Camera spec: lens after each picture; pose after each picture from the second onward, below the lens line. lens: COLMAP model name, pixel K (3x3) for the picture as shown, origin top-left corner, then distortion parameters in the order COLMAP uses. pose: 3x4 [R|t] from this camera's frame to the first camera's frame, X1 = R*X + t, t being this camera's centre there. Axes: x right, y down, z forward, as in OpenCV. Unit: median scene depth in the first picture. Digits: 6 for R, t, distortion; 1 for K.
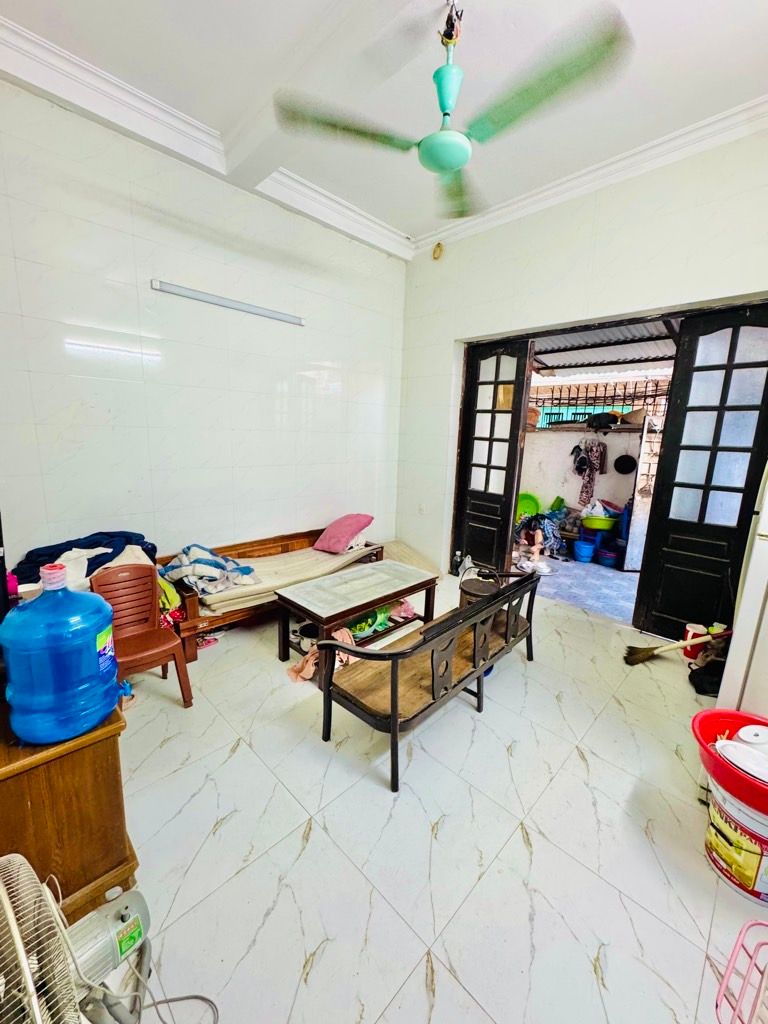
lens RADIAL K [[416.5, 0, 384.0], [0, 416.5, 512.0], [0, 0, 1]] dist [0.011414, 0.000073]
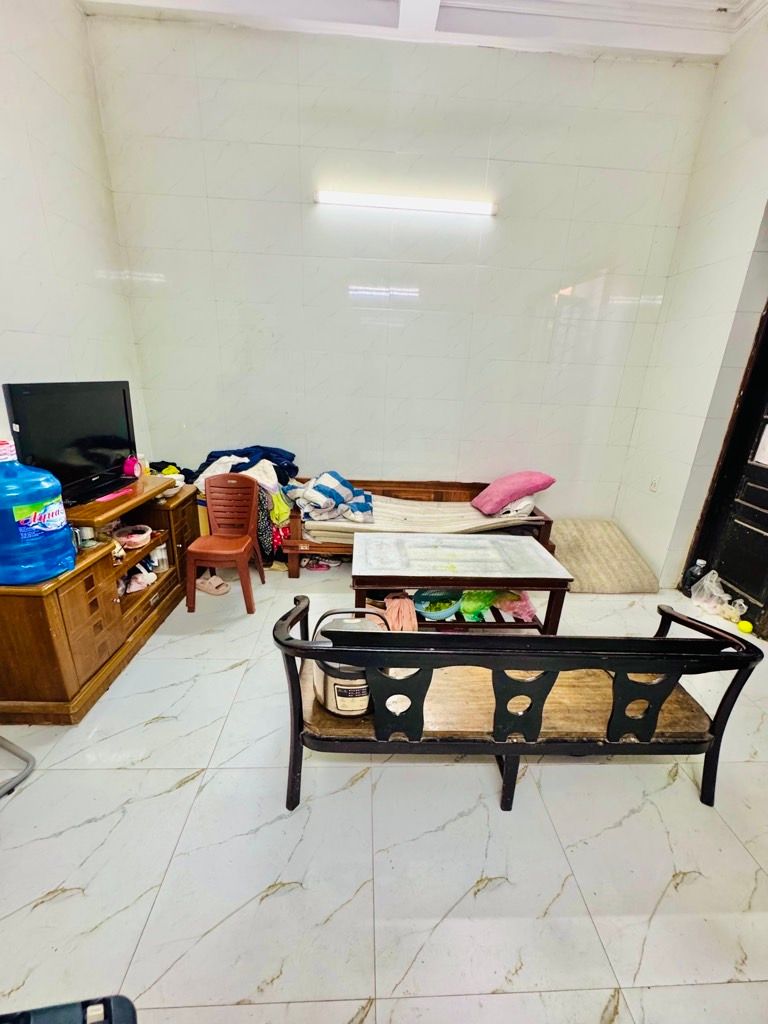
lens RADIAL K [[412.1, 0, 384.0], [0, 412.1, 512.0], [0, 0, 1]] dist [-0.000407, 0.000117]
pose [[0.733164, 0.220181, -0.643422, 0.261306], [-0.146455, 0.975056, 0.166785, -0.010418], [0.664095, -0.028048, 0.747122, 0.279693]]
